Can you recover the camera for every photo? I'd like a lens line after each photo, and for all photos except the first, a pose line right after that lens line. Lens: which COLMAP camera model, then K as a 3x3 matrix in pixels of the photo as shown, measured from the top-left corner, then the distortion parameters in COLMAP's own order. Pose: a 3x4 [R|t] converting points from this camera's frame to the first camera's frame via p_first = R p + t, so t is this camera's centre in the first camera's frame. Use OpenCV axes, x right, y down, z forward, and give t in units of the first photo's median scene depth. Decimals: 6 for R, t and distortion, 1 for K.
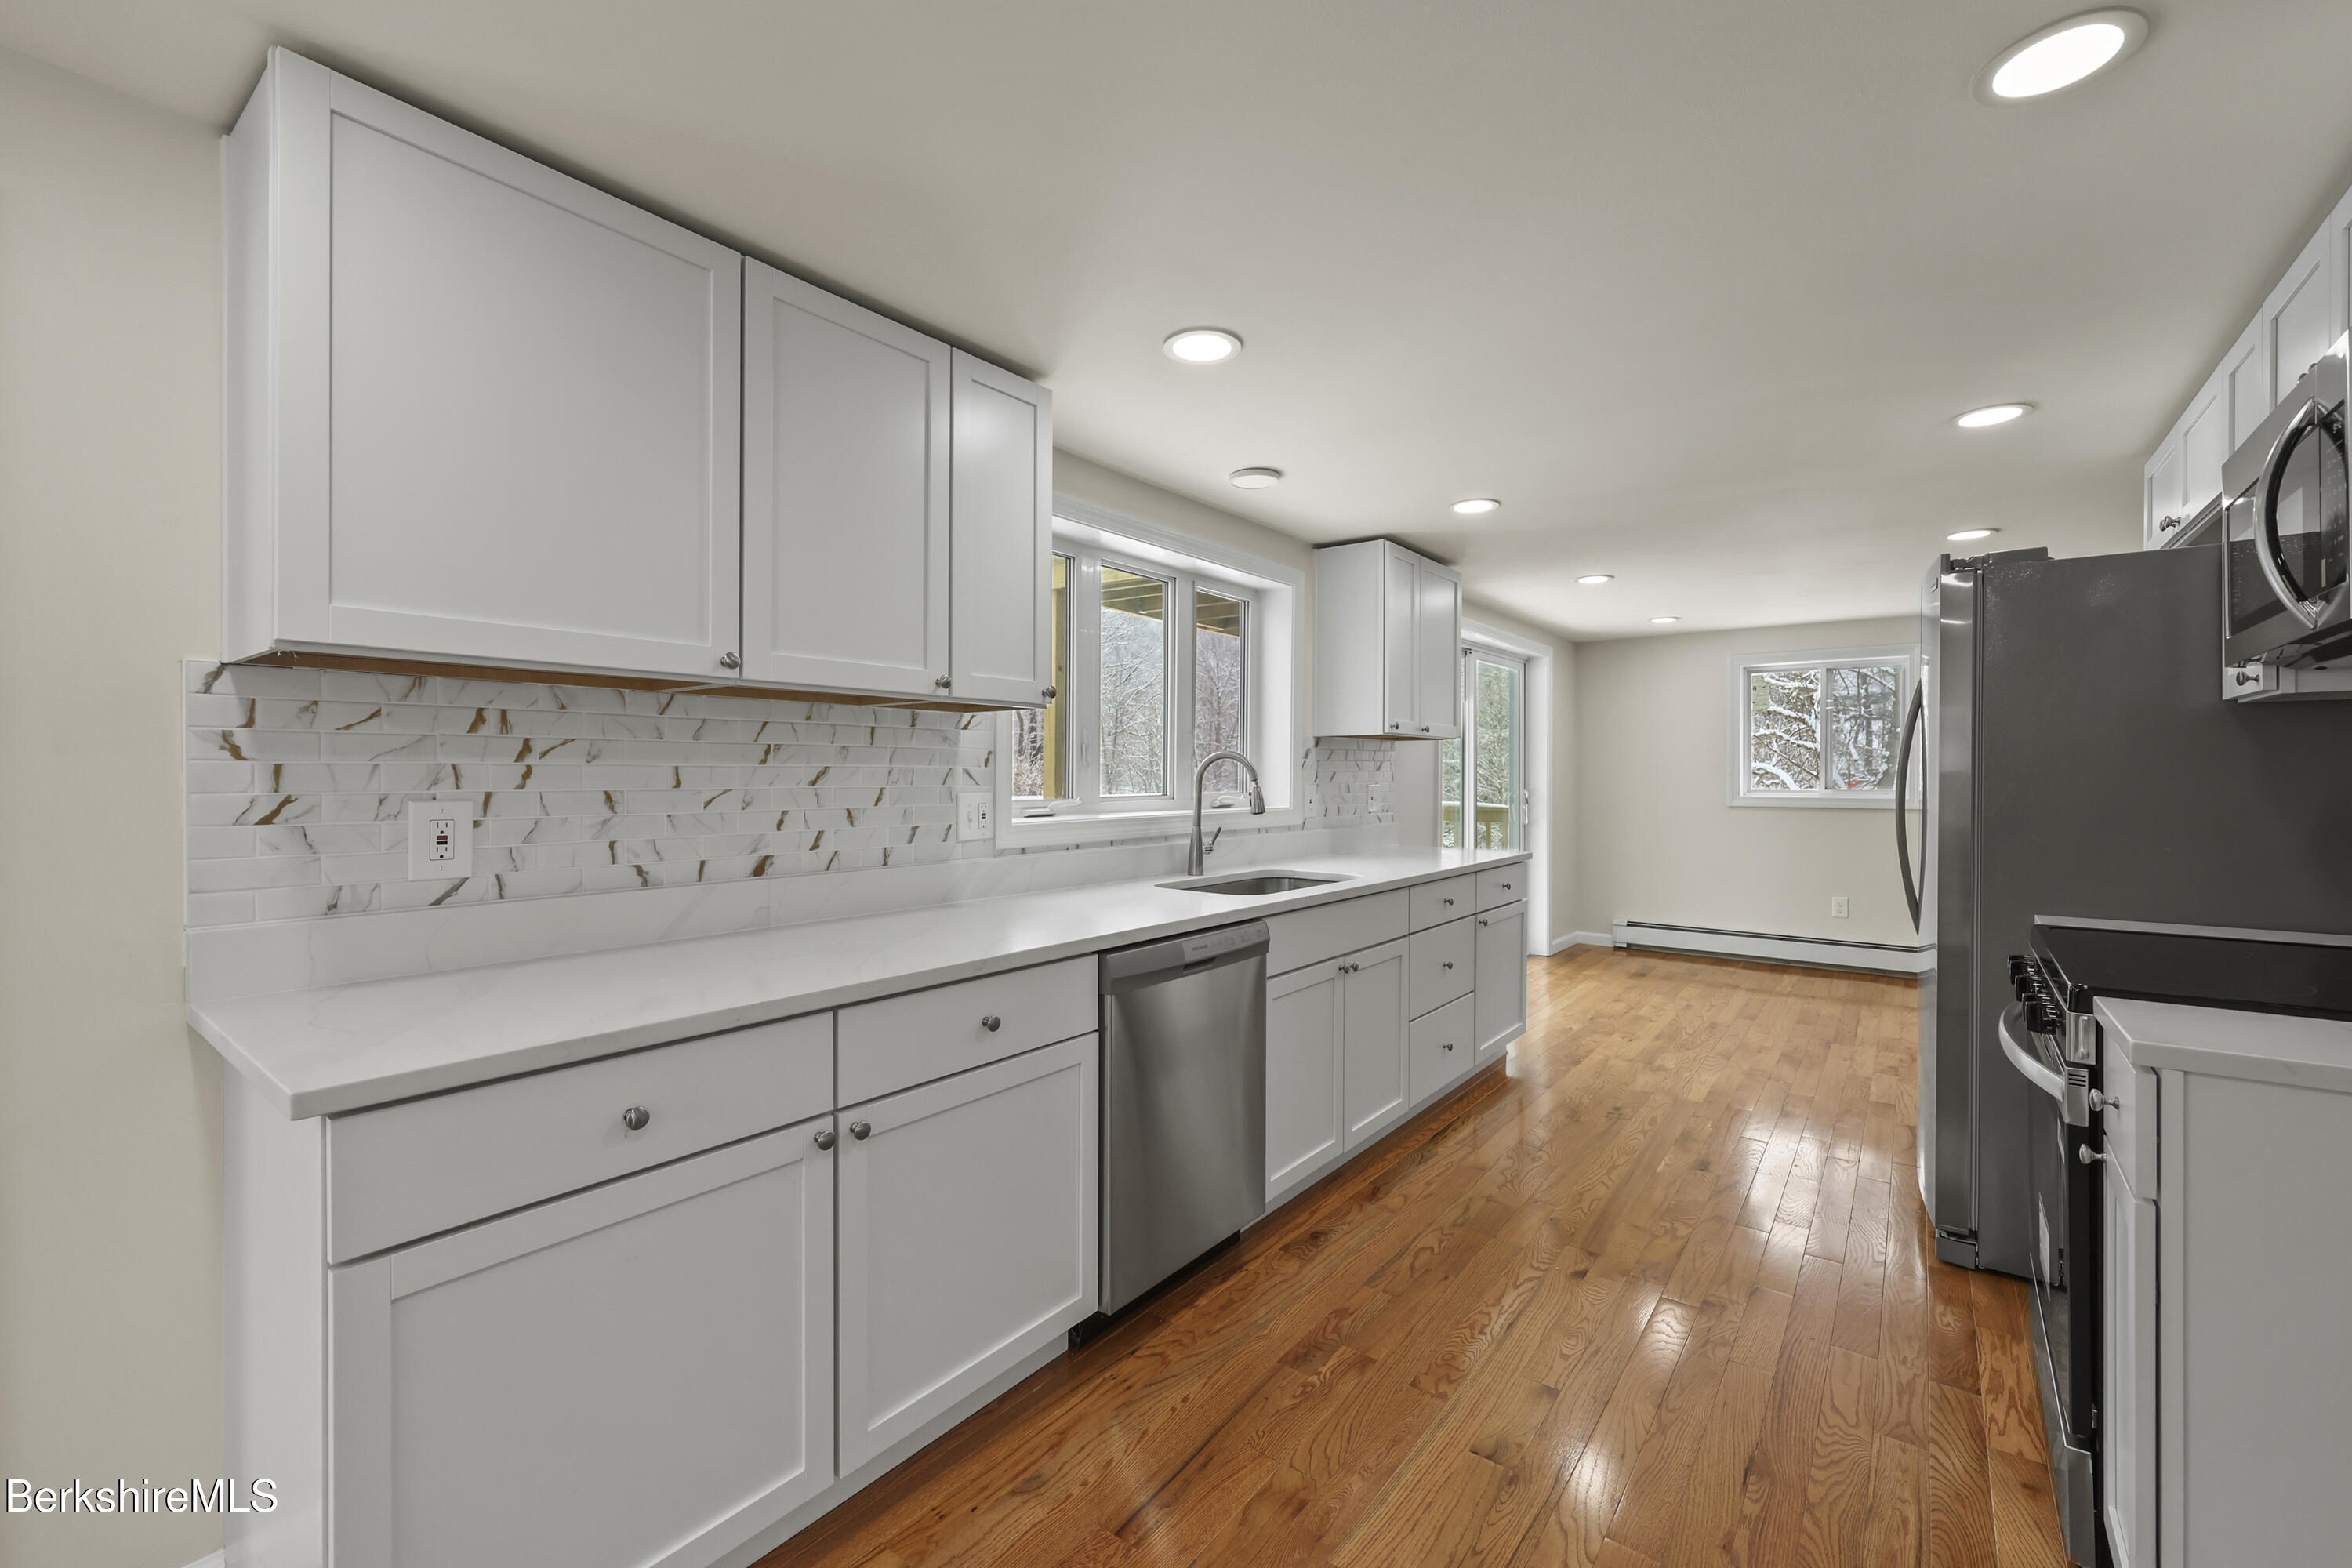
lens RADIAL K [[963.4, 0, 1181.8], [0, 963.4, 776.9], [0, 0, 1]] dist [0.001156, 0.000151]
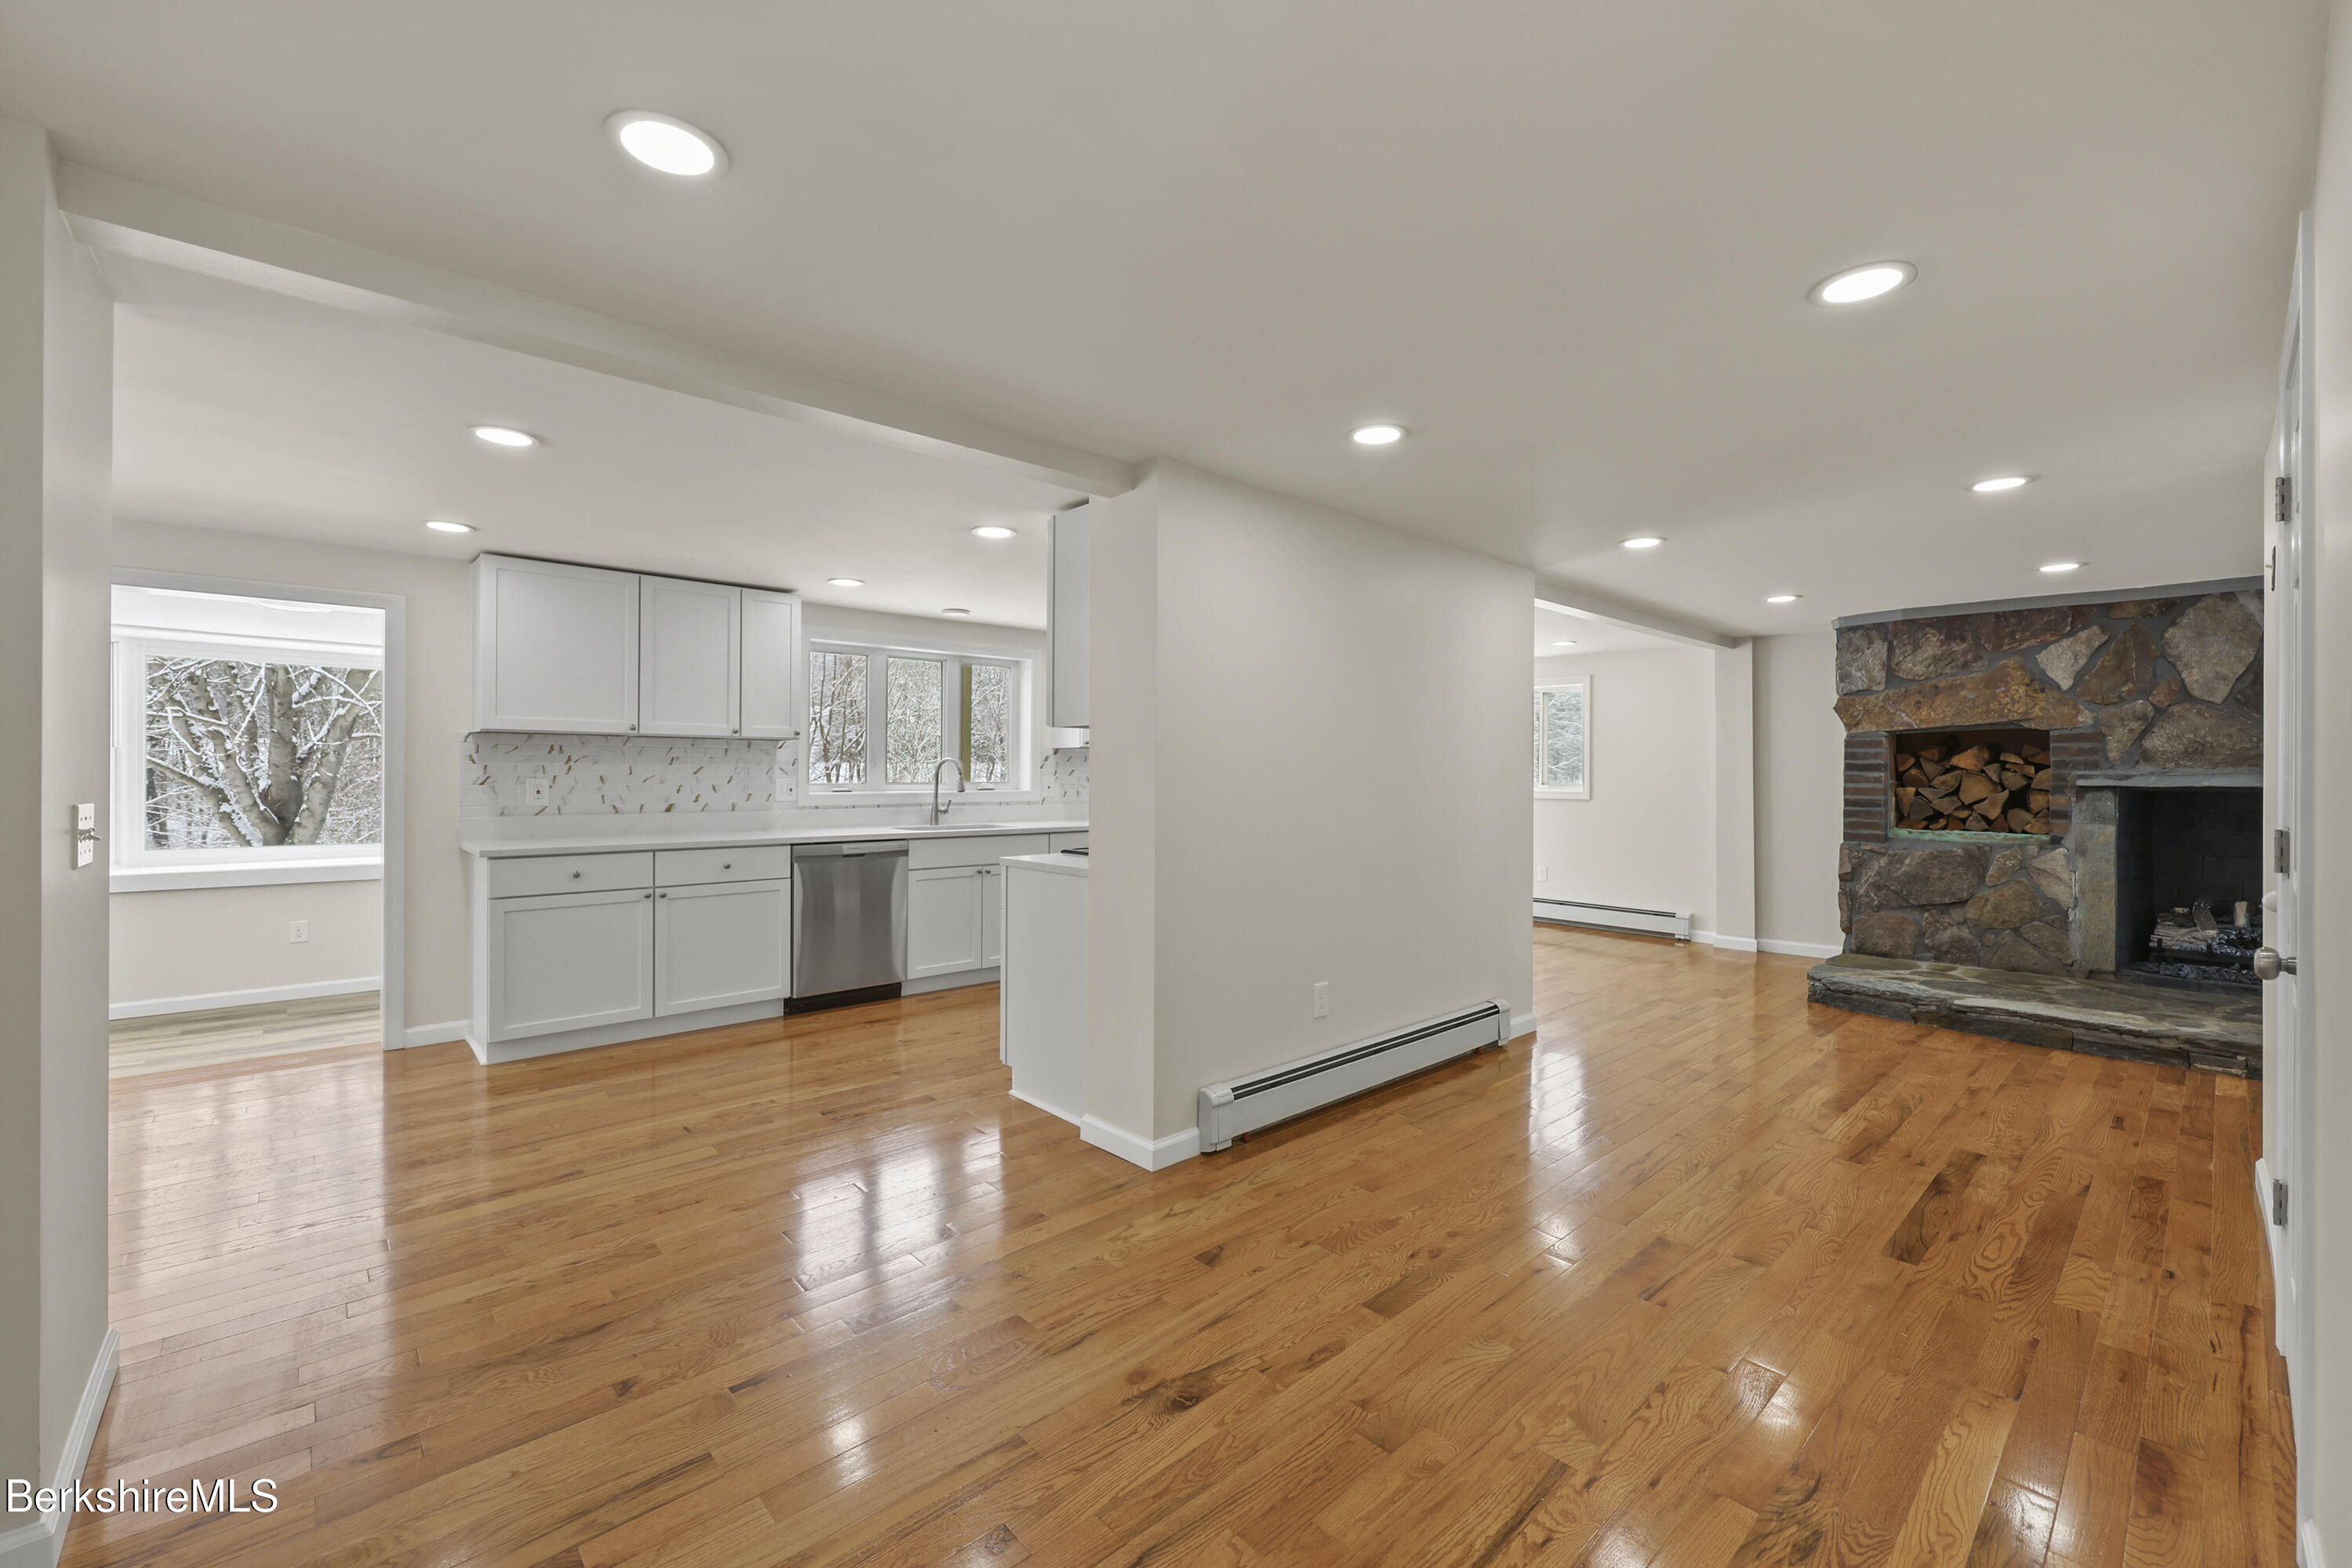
lens RADIAL K [[963.4, 0, 1178.9], [0, 963.4, 781.4], [0, 0, 1]] dist [0.001156, 0.000151]
pose [[0.985469, 0.007177, -0.169703, 1.044952], [-0.005776, 0.999945, 0.008745, -0.000832], [0.169756, -0.007637, 0.985456, -0.978174]]
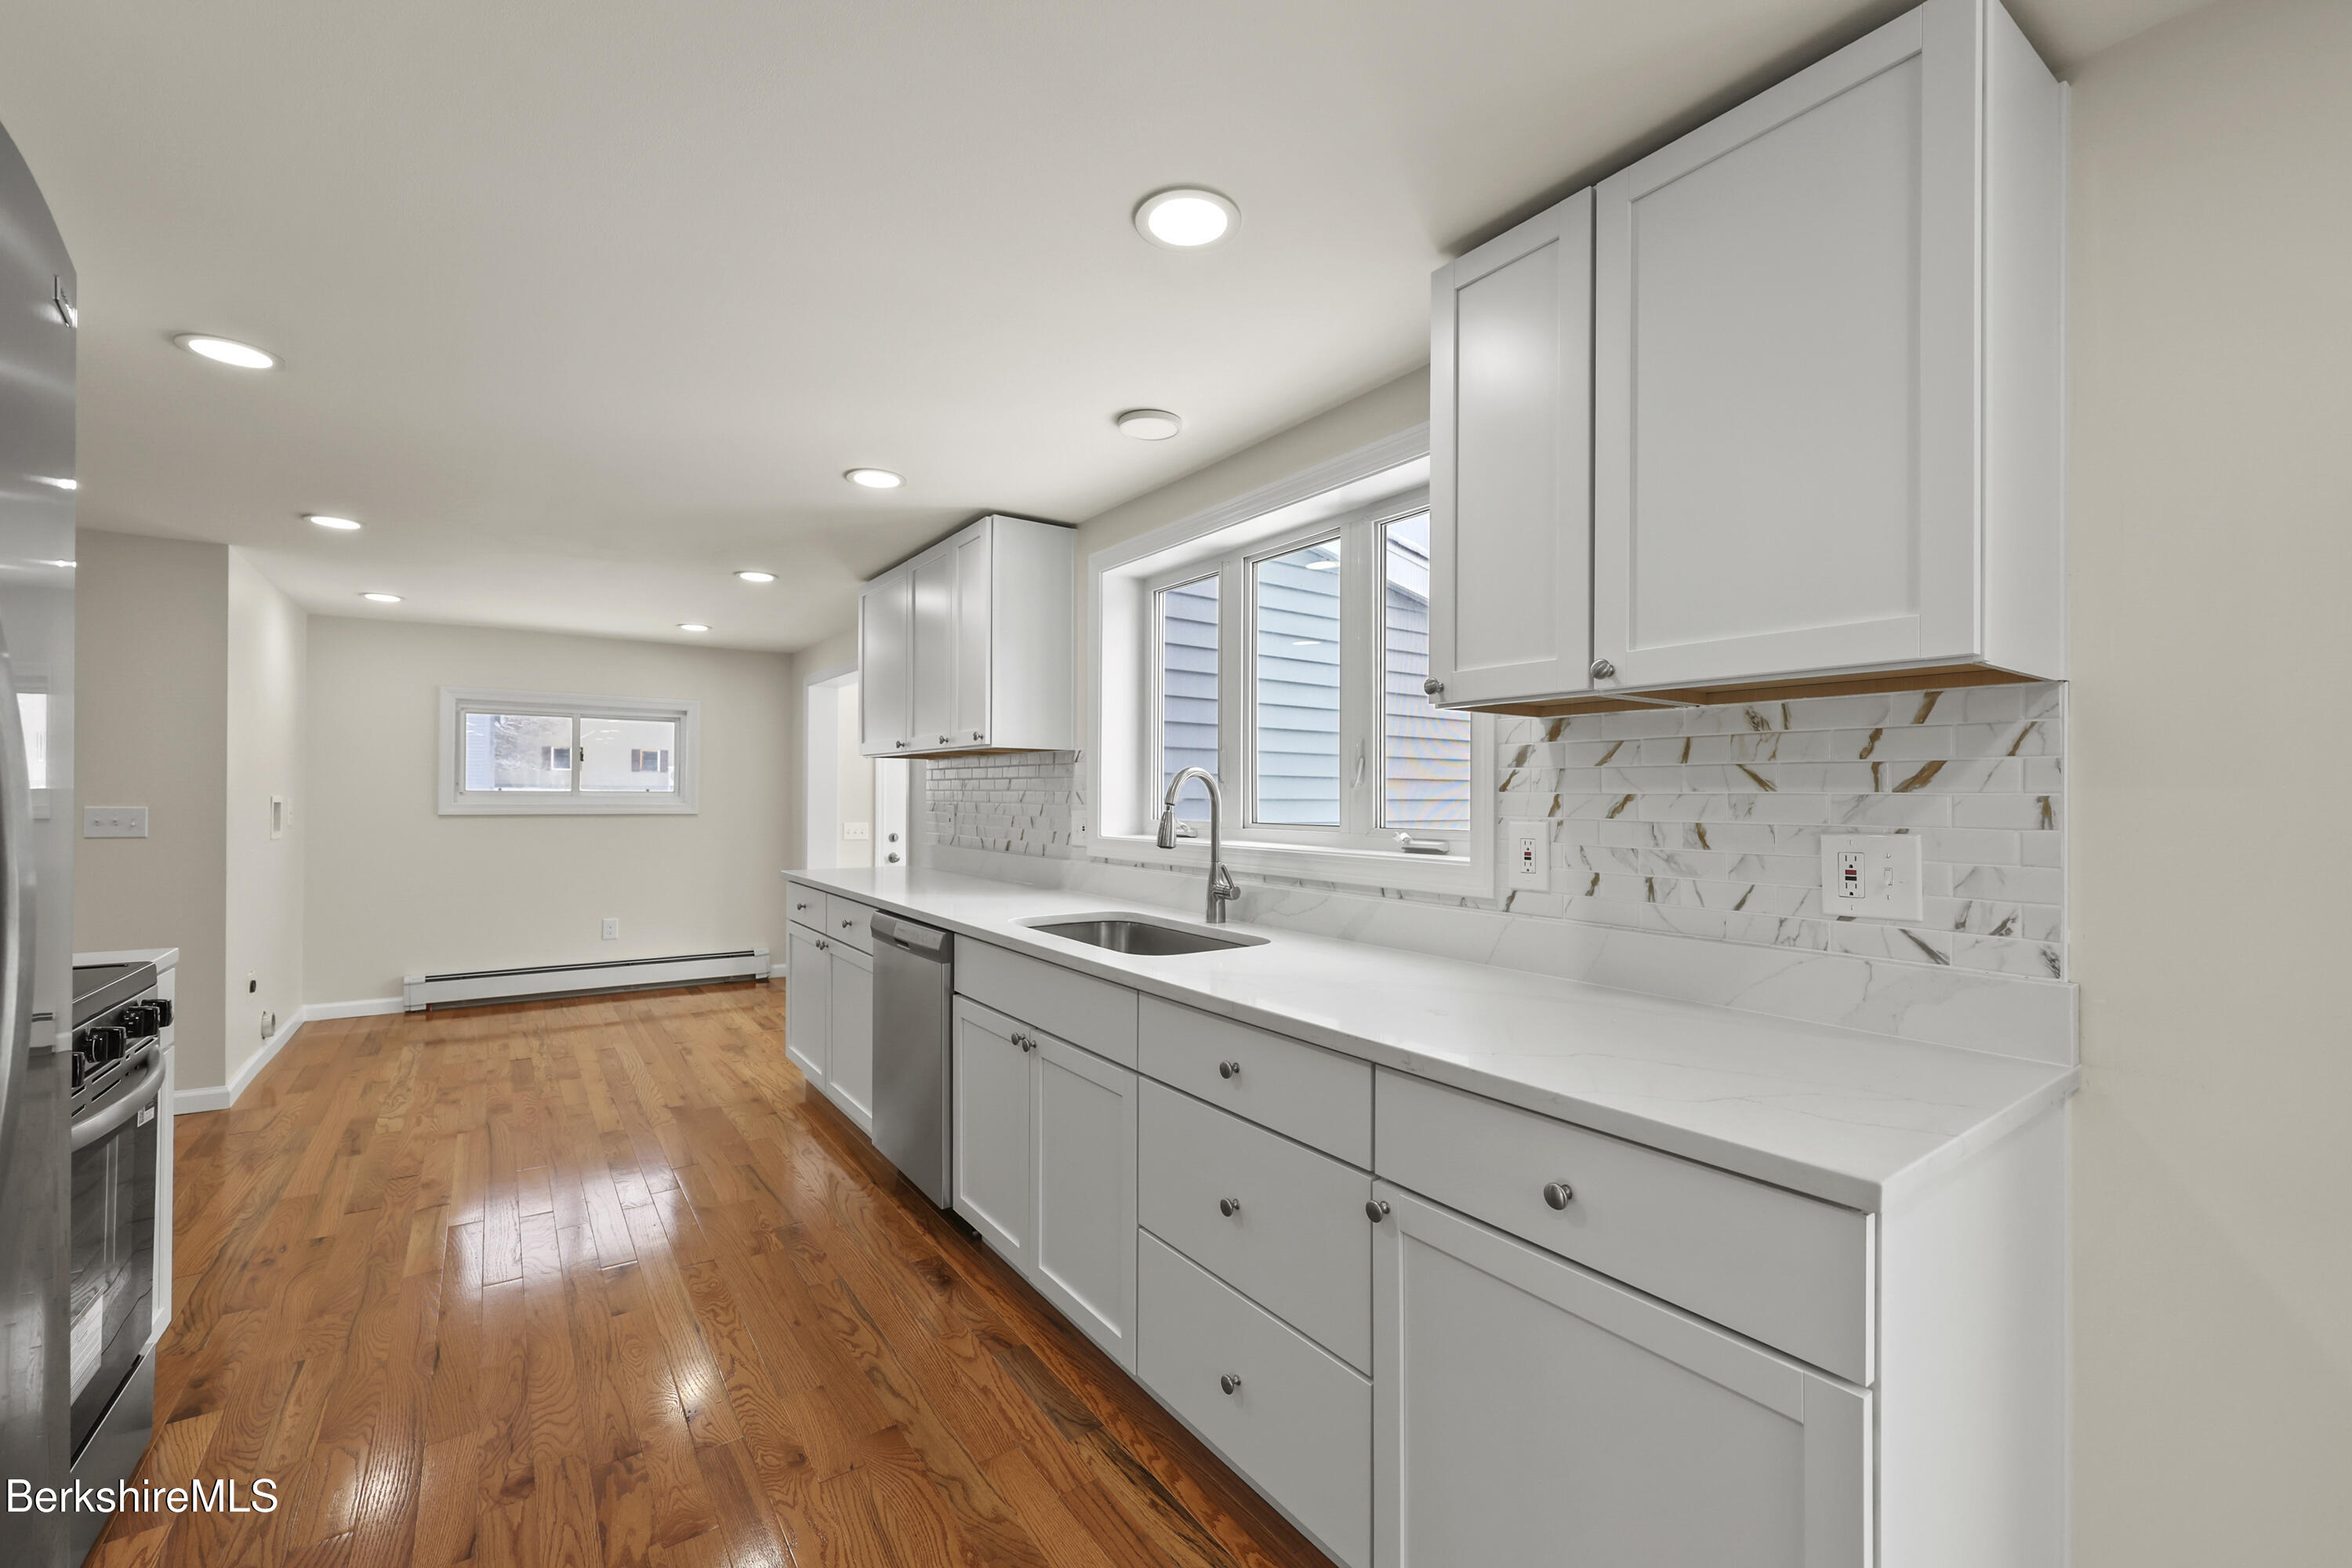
lens RADIAL K [[963.4, 0, 1176.5], [0, 963.4, 777.5], [0, 0, 1]] dist [0.001156, 0.000151]
pose [[-0.295319, -0.016287, -0.955260, 1.061135], [-0.005004, 0.999867, -0.015501, -0.008558], [0.955386, 0.000203, -0.295361, 1.605203]]
